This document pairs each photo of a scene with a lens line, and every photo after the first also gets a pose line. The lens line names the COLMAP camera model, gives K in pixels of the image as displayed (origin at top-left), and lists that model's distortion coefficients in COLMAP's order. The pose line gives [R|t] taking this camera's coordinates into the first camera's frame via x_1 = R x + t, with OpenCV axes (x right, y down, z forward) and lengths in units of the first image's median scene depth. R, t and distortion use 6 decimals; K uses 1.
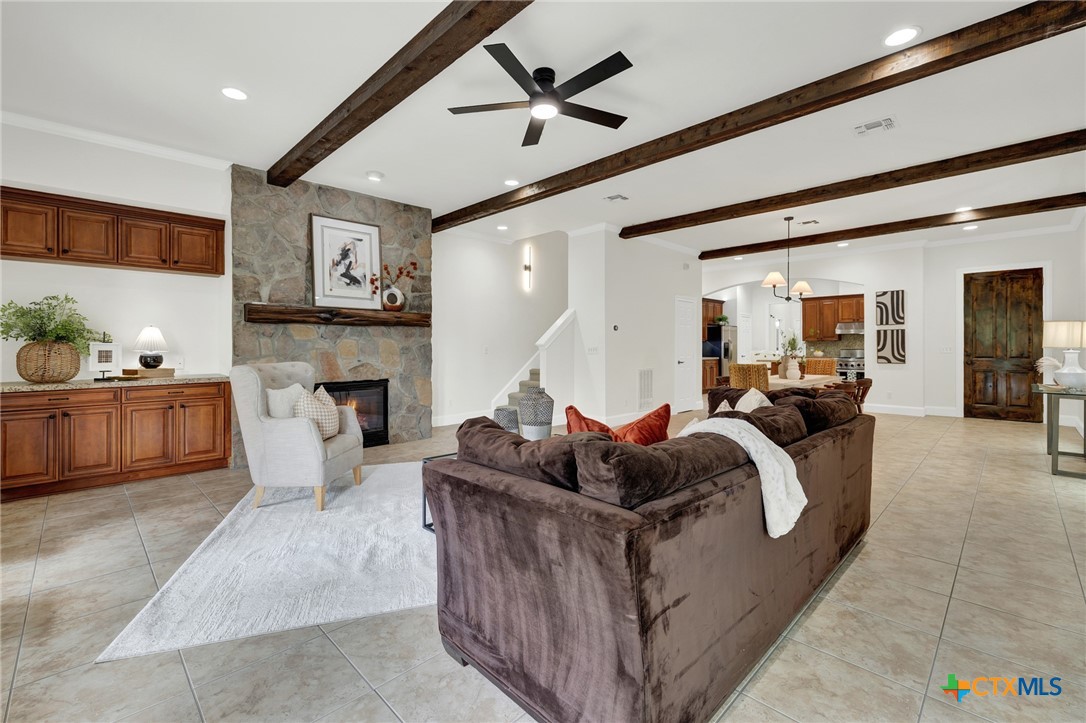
lens RADIAL K [[471.7, 0, 543.1], [0, 471.7, 351.1], [0, 0, 1]] dist [-0.030070, 0.010370]
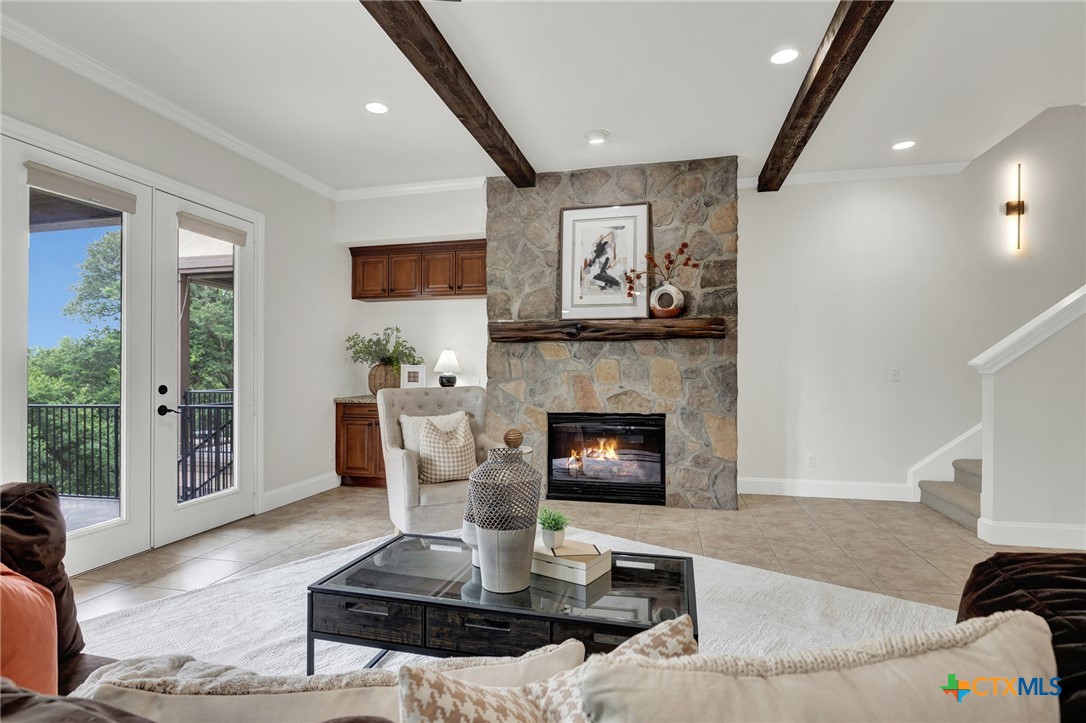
lens RADIAL K [[549.1, 0, 539.4], [0, 549.1, 367.2], [0, 0, 1]] dist [-0.015901, 0.000746]
pose [[0.511363, 0.000769, -0.859364, 0.316267], [-0.007829, 0.999962, -0.003764, -0.007465], [0.859329, 0.008653, 0.511350, 0.455385]]
